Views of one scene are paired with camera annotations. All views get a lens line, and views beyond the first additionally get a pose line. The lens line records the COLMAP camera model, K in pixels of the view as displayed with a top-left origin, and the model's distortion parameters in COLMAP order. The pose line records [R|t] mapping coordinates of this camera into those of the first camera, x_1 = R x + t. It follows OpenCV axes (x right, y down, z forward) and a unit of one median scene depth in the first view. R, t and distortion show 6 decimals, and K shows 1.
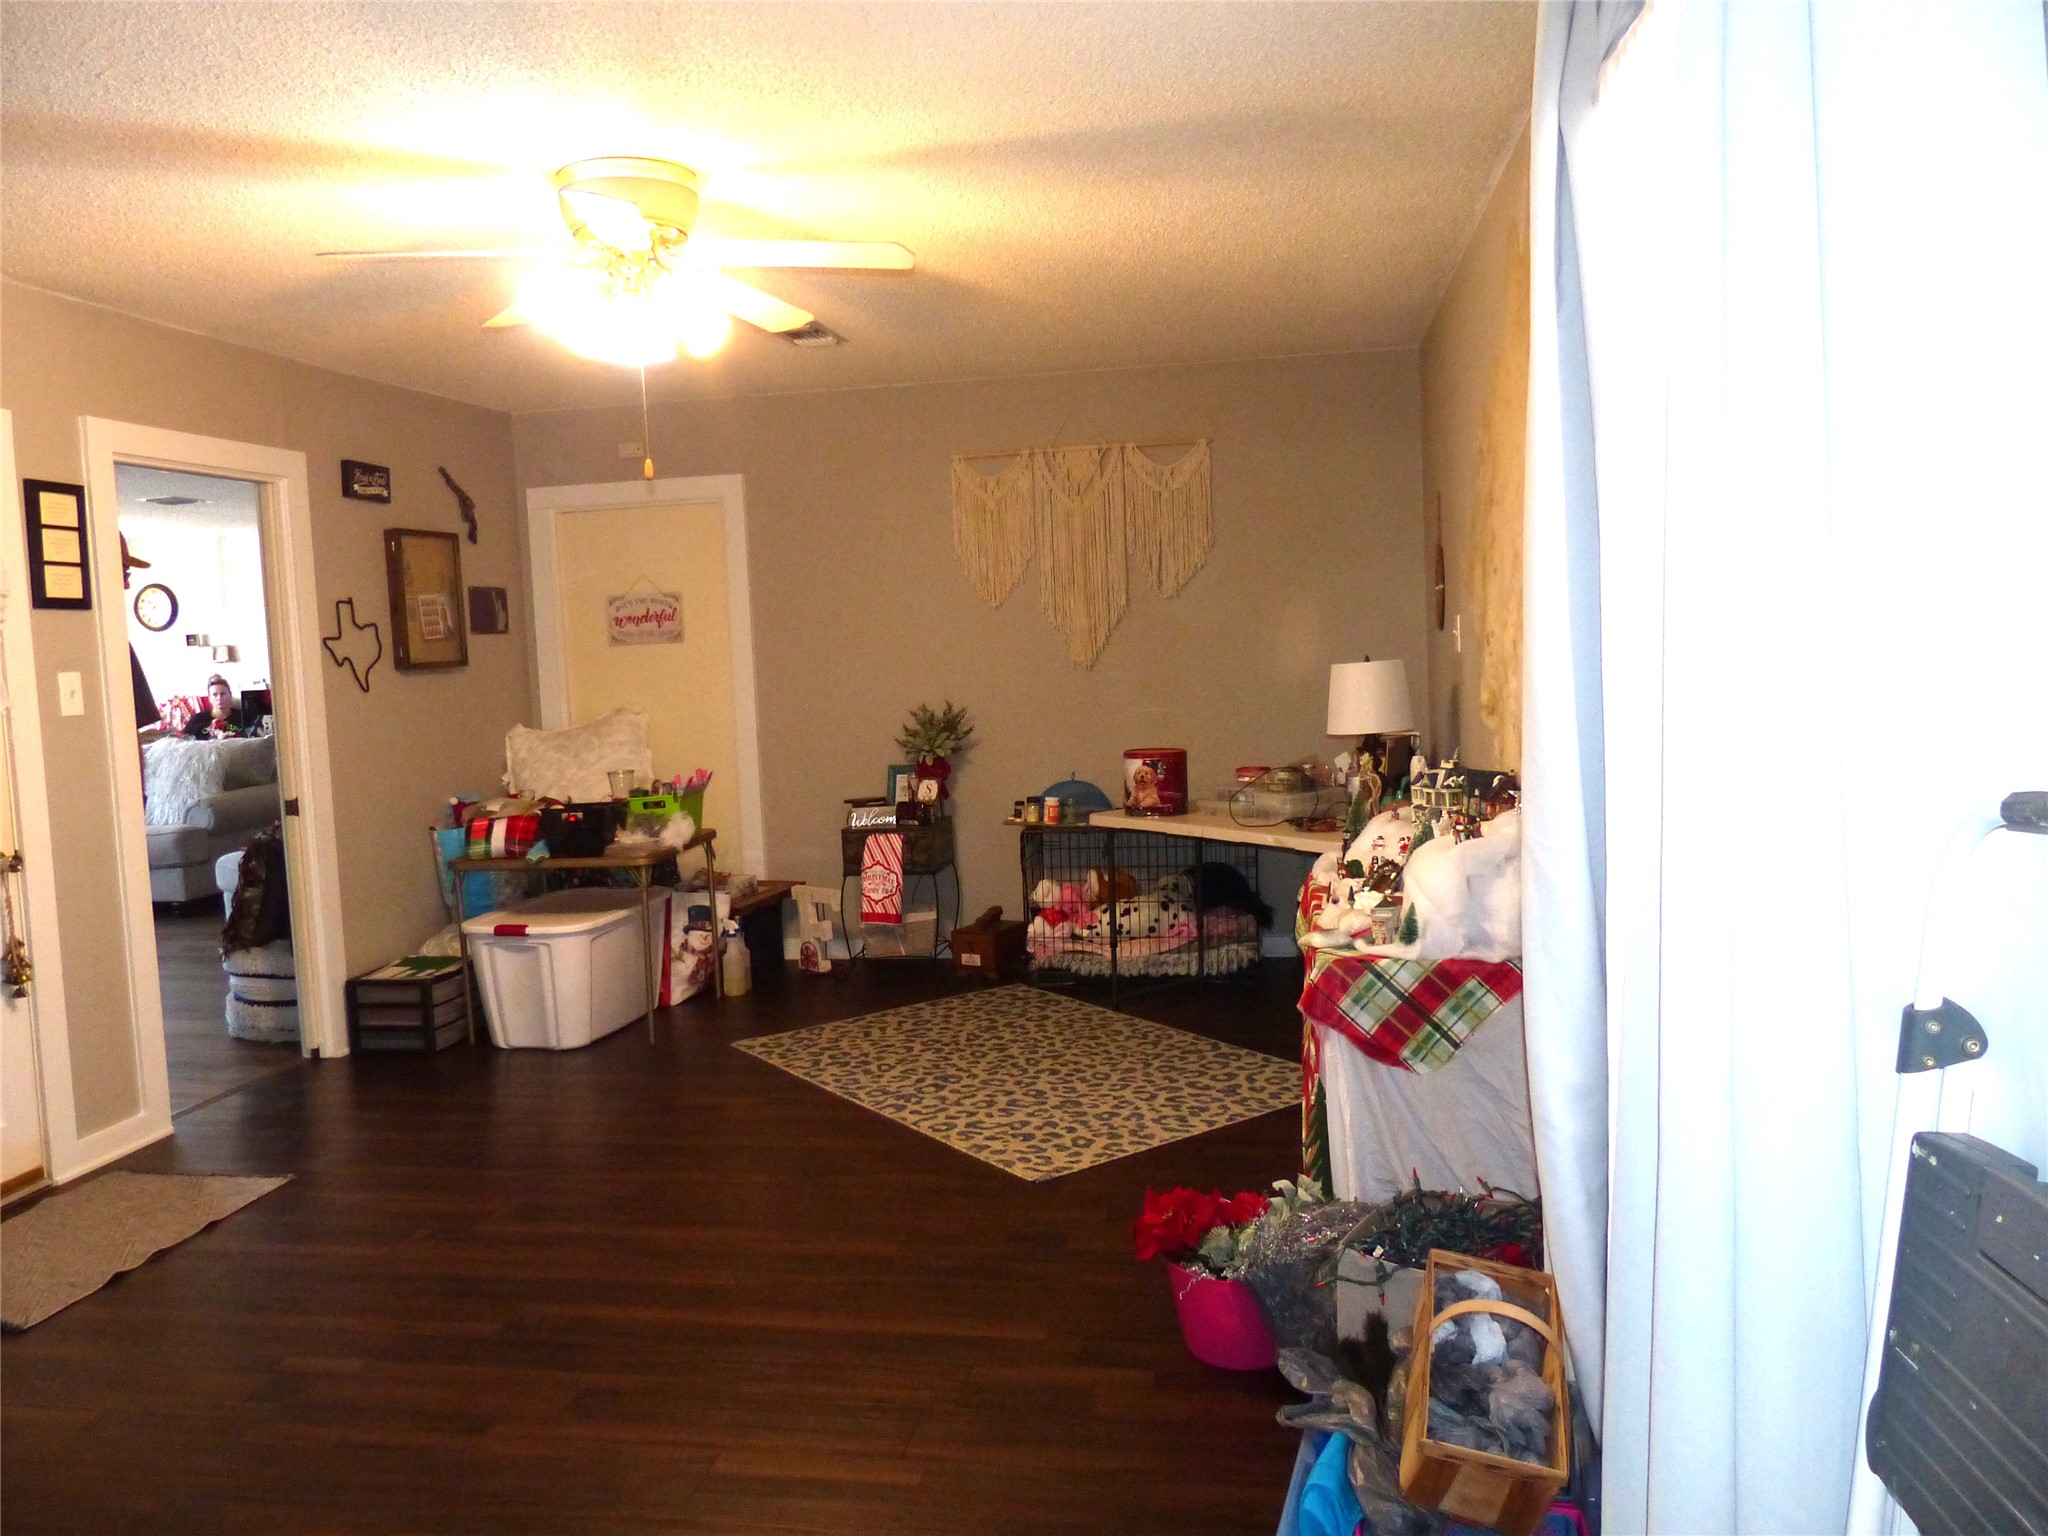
lens RADIAL K [[1547.8, 0, 1027.9], [0, 1547.8, 757.5], [0, 0, 1]] dist [-0.027281, 0.024330]
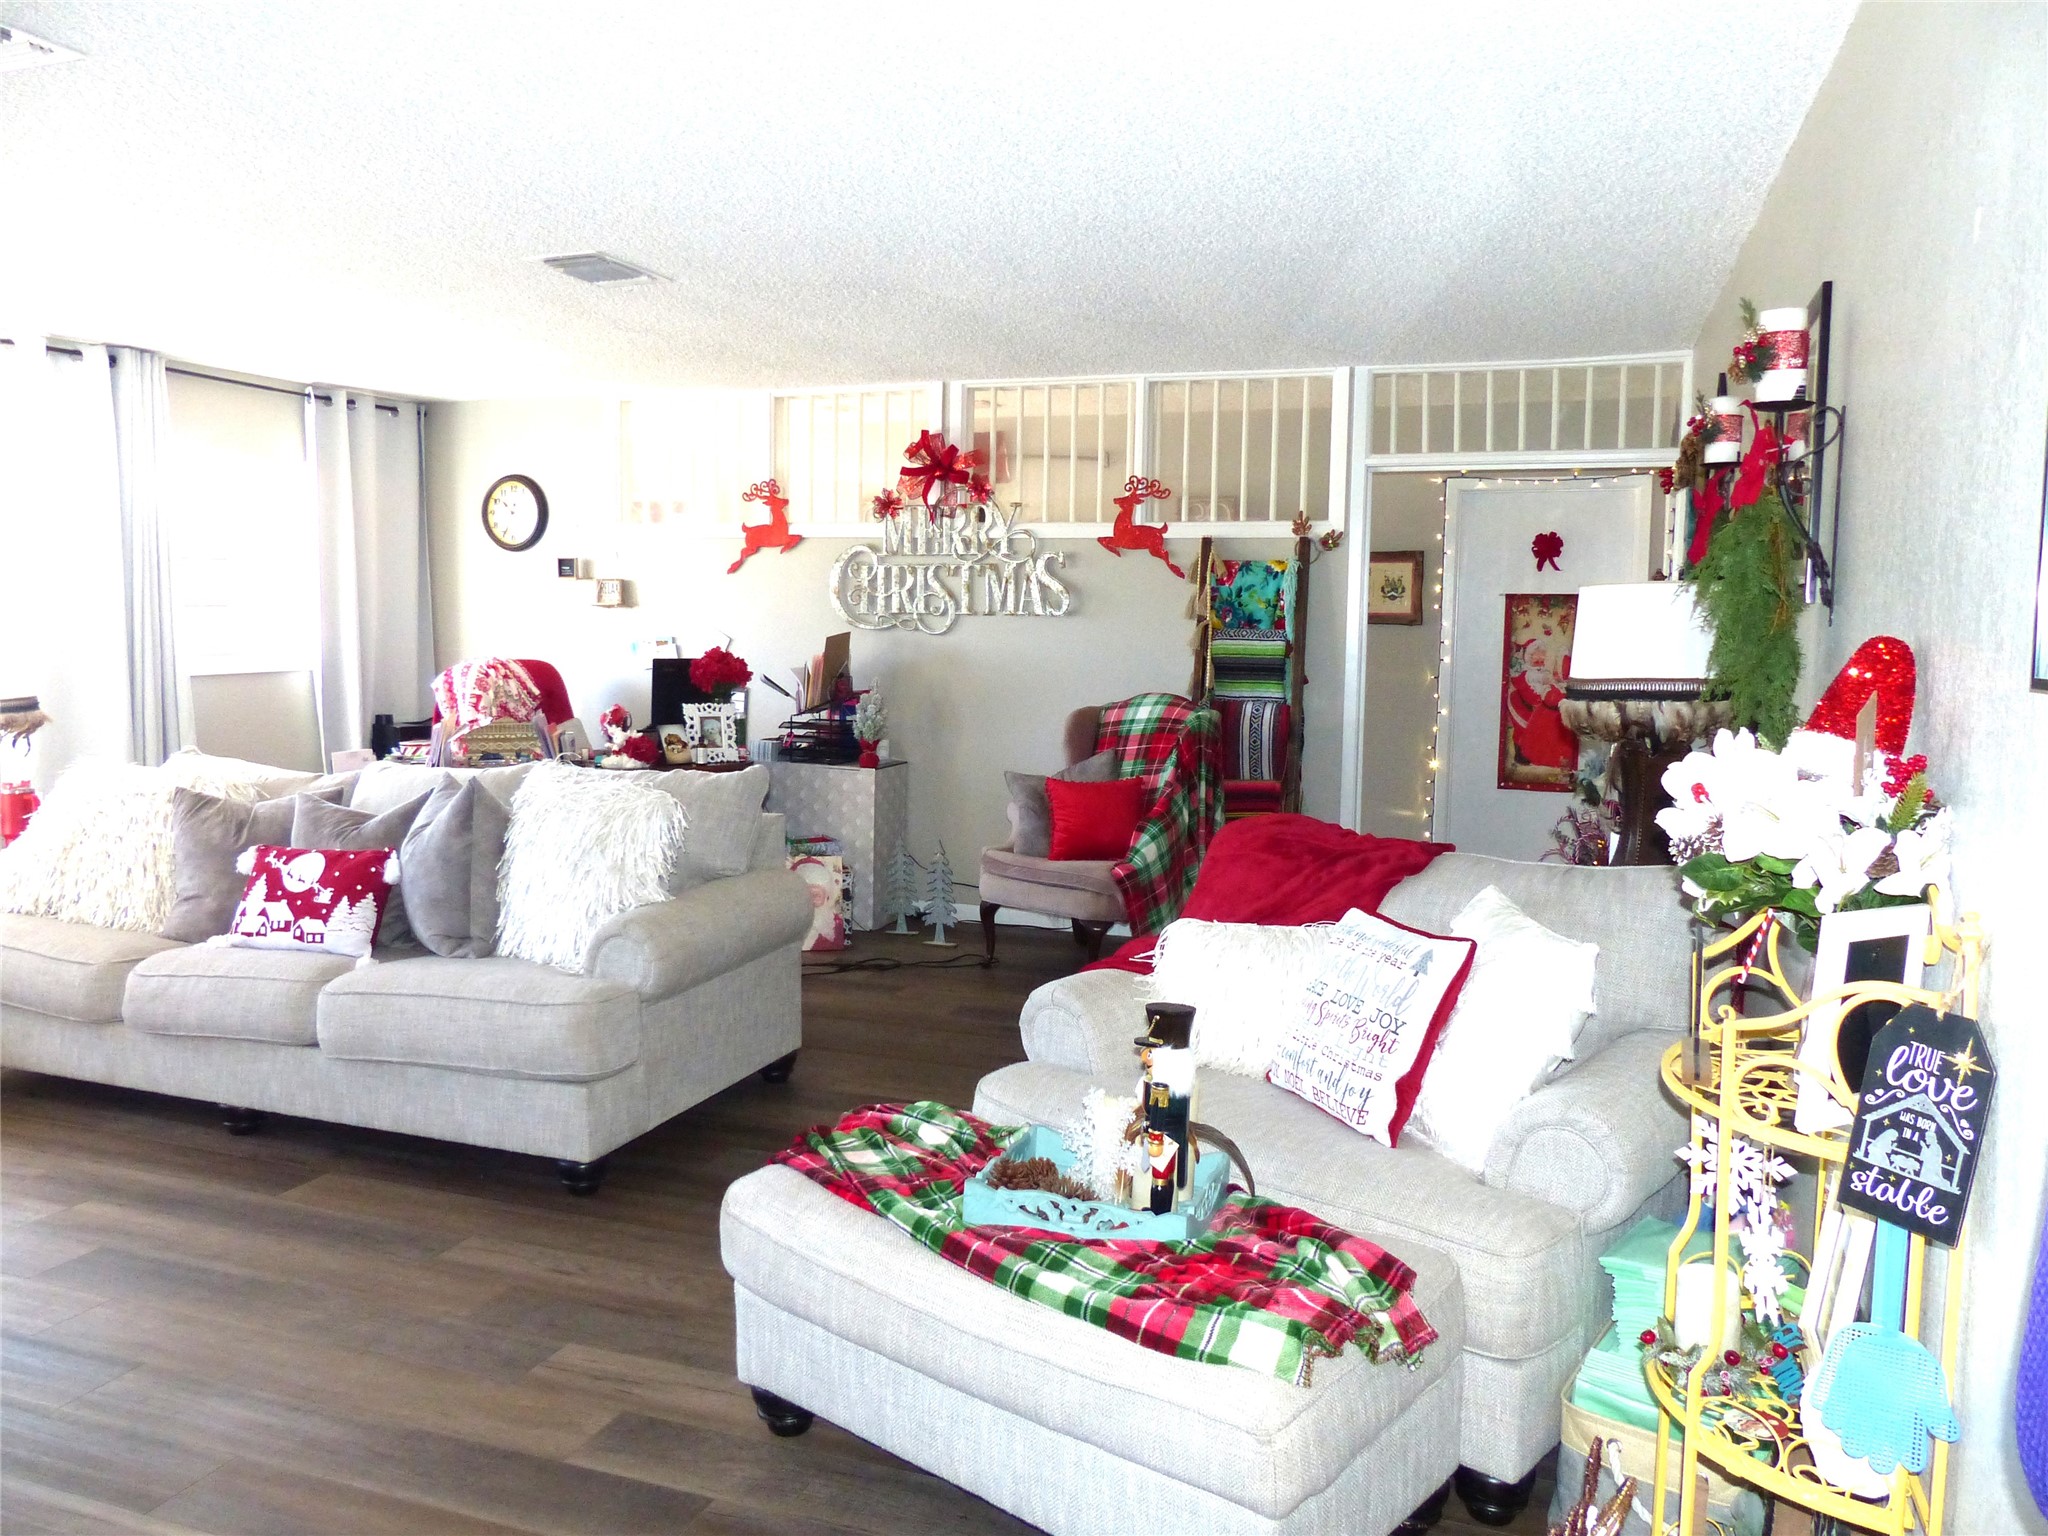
lens RADIAL K [[1547.8, 0, 1023.9], [0, 1547.8, 765.7], [0, 0, 1]] dist [-0.027281, 0.024330]
pose [[0.984557, 0.067948, -0.161341, -0.257321], [-0.063287, 0.997421, 0.033856, -0.029724], [0.163225, -0.023122, 0.986318, 0.416834]]
